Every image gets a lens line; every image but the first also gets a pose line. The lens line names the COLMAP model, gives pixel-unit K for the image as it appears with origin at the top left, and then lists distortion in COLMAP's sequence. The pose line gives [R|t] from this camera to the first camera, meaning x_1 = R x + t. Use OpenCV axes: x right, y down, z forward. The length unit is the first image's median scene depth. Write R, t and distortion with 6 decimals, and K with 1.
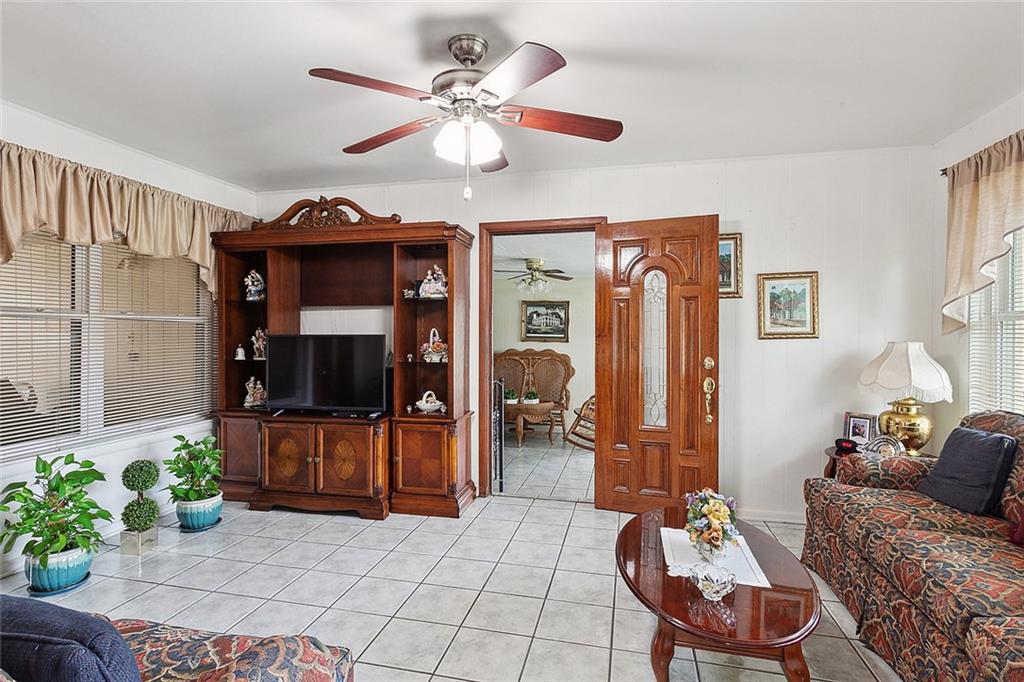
lens RADIAL K [[492.5, 0, 512.6], [0, 492.5, 340.1], [0, 0, 1]] dist [-0.000182, 0.000049]
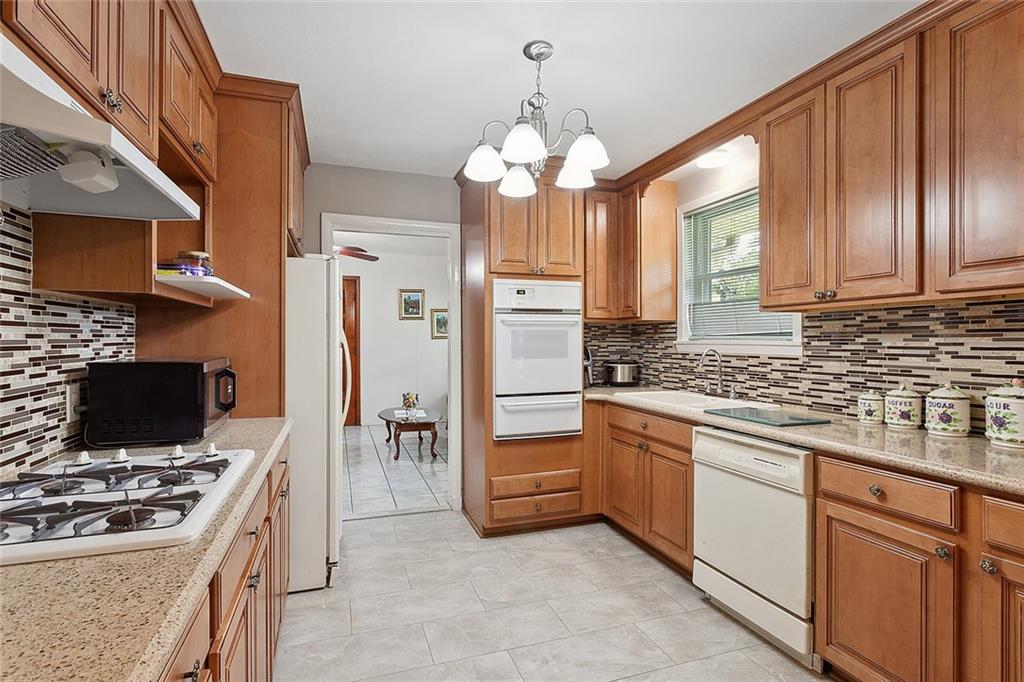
lens RADIAL K [[492.5, 0, 507.9], [0, 492.5, 340.0], [0, 0, 1]] dist [-0.000182, 0.000049]
pose [[0.840063, -0.006283, 0.542452, -0.386391], [0.008073, 0.999967, -0.000921, 0.005345], [-0.542428, 0.005153, 0.840086, -0.984166]]
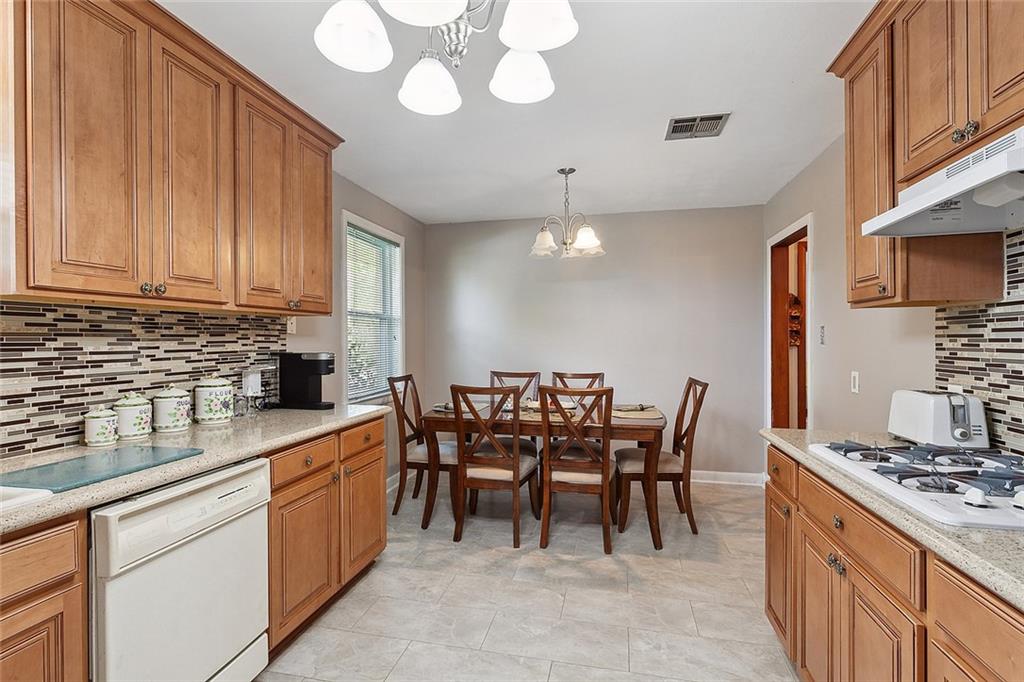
lens RADIAL K [[492.5, 0, 508.2], [0, 492.5, 342.3], [0, 0, 1]] dist [-0.000182, 0.000049]
pose [[-0.999697, -0.005135, -0.024054, 0.207404], [-0.005317, 0.999958, 0.007488, -0.004461], [0.024014, 0.007614, -0.999683, 0.535636]]
